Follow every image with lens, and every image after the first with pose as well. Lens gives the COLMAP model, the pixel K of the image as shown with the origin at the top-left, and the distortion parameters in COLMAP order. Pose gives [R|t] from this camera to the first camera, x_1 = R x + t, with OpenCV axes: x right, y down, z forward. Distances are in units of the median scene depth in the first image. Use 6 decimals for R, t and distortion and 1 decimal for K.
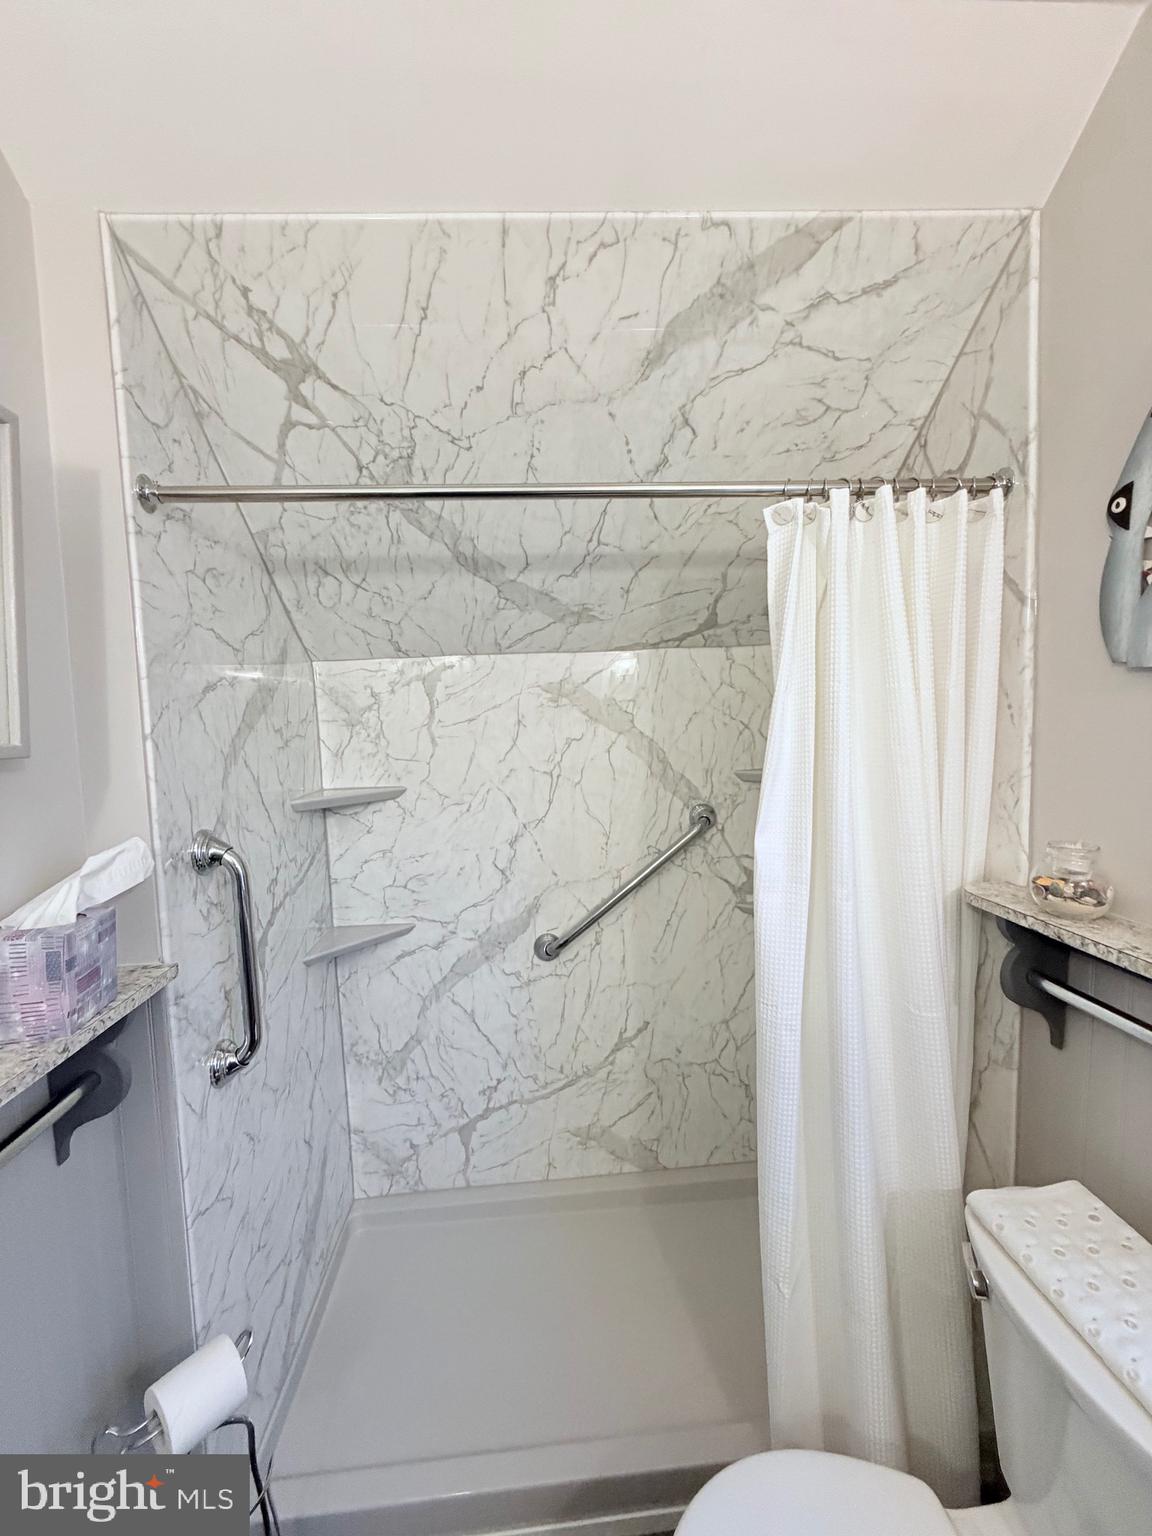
lens RADIAL K [[613.5, 0, 574.7], [0, 613.5, 763.2], [0, 0, 1]] dist [0.000188, -0.000279]
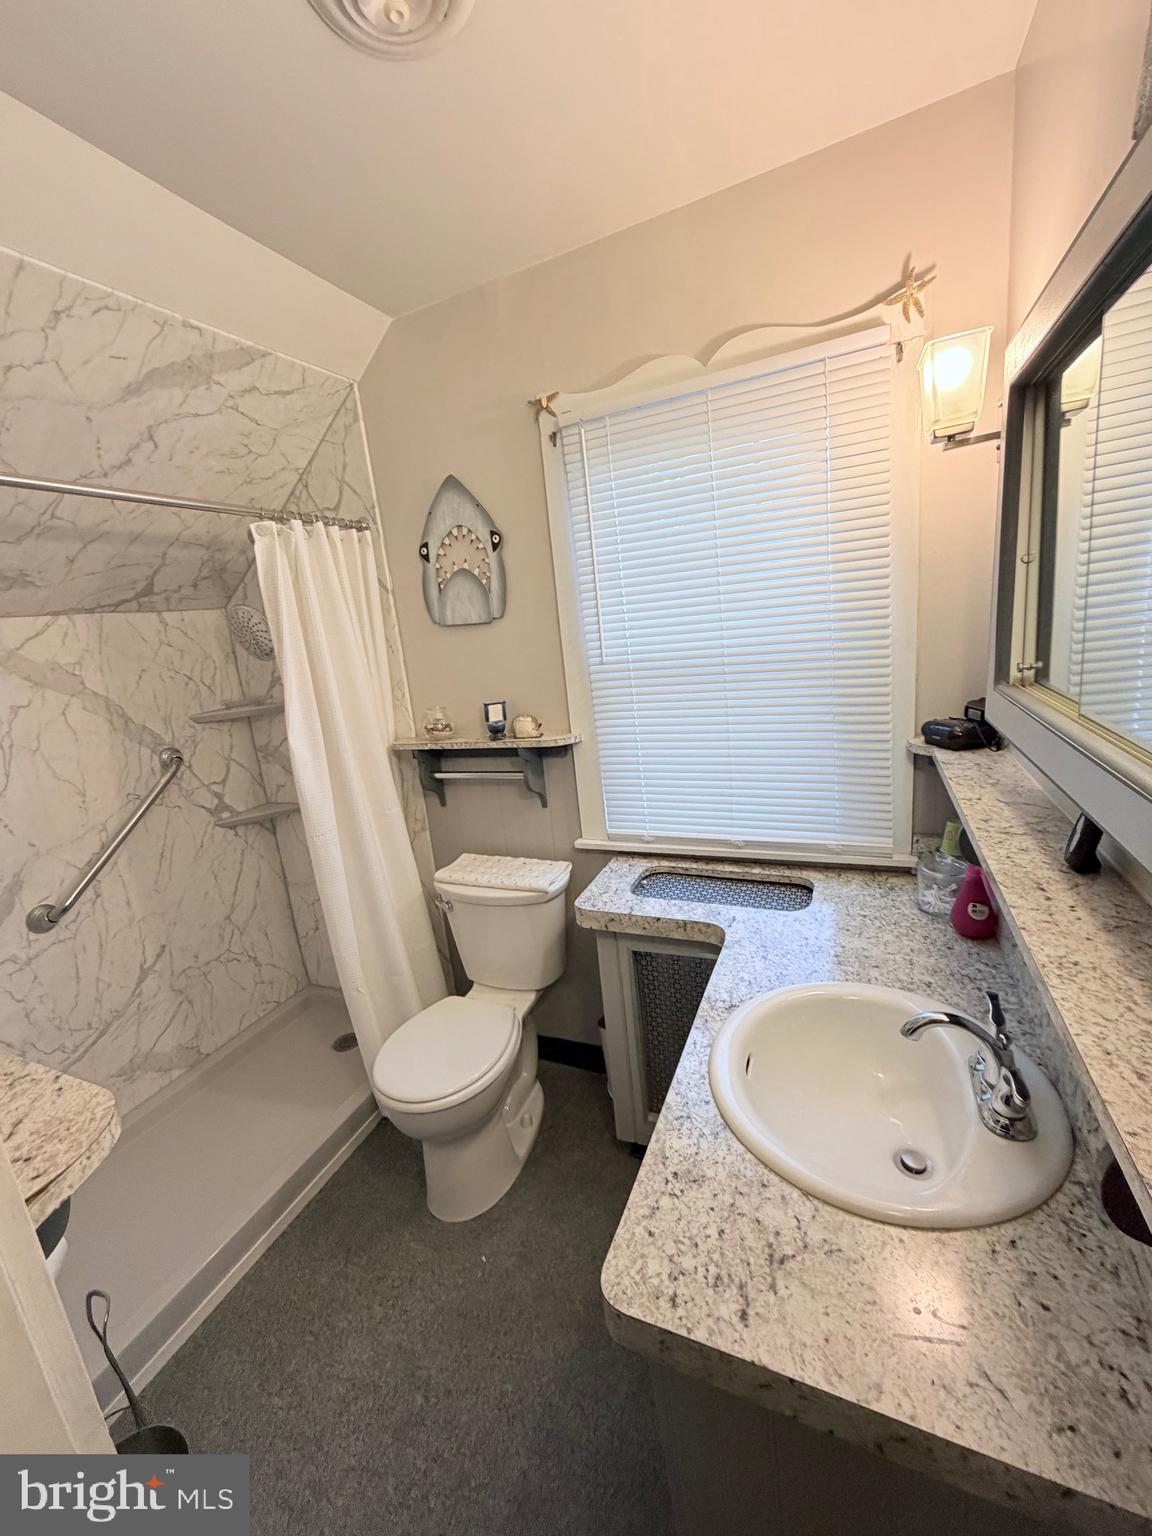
lens RADIAL K [[613.5, 0, 572.7], [0, 613.5, 762.0], [0, 0, 1]] dist [0.000188, -0.000279]
pose [[0.477430, -0.207886, 0.853724, -0.601076], [0.151698, 0.976521, 0.152953, 0.043293], [-0.865476, 0.056484, 0.497756, -0.348288]]
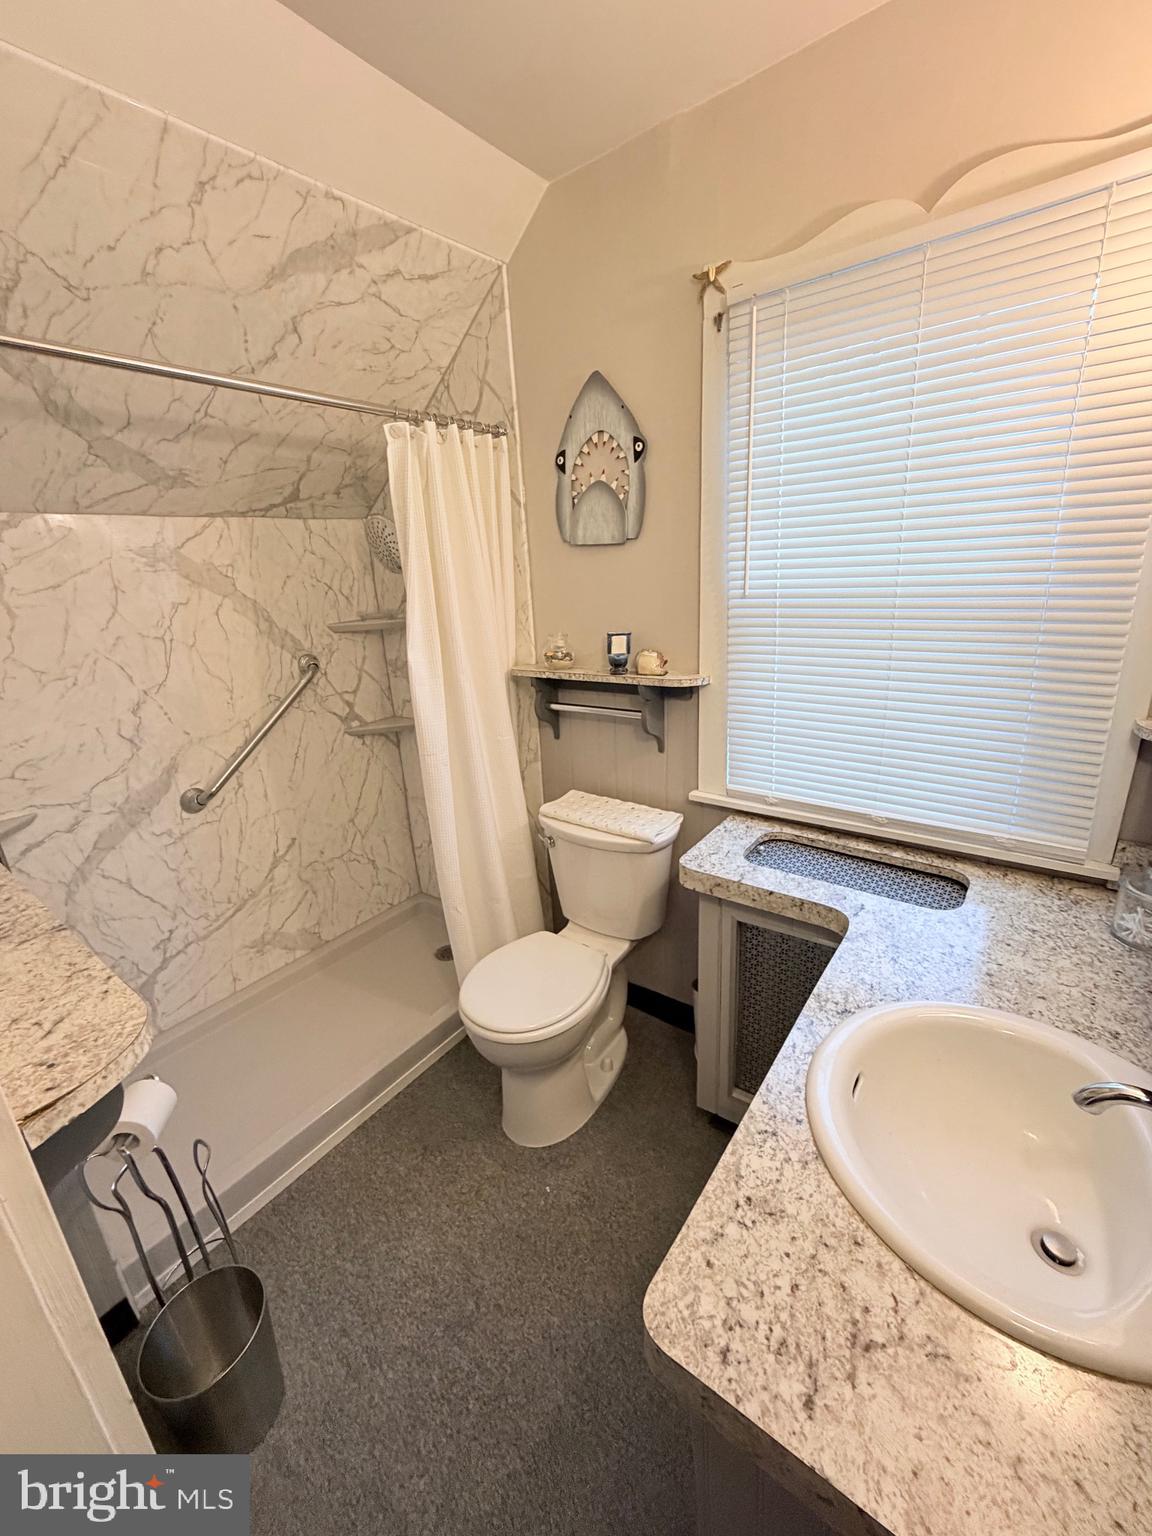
lens RADIAL K [[613.5, 0, 573.9], [0, 613.5, 761.7], [0, 0, 1]] dist [0.000188, -0.000279]
pose [[0.663105, -0.226644, 0.713389, -0.503433], [0.085899, 0.969803, 0.228262, 0.057638], [-0.743581, -0.090082, 0.662550, -0.311697]]
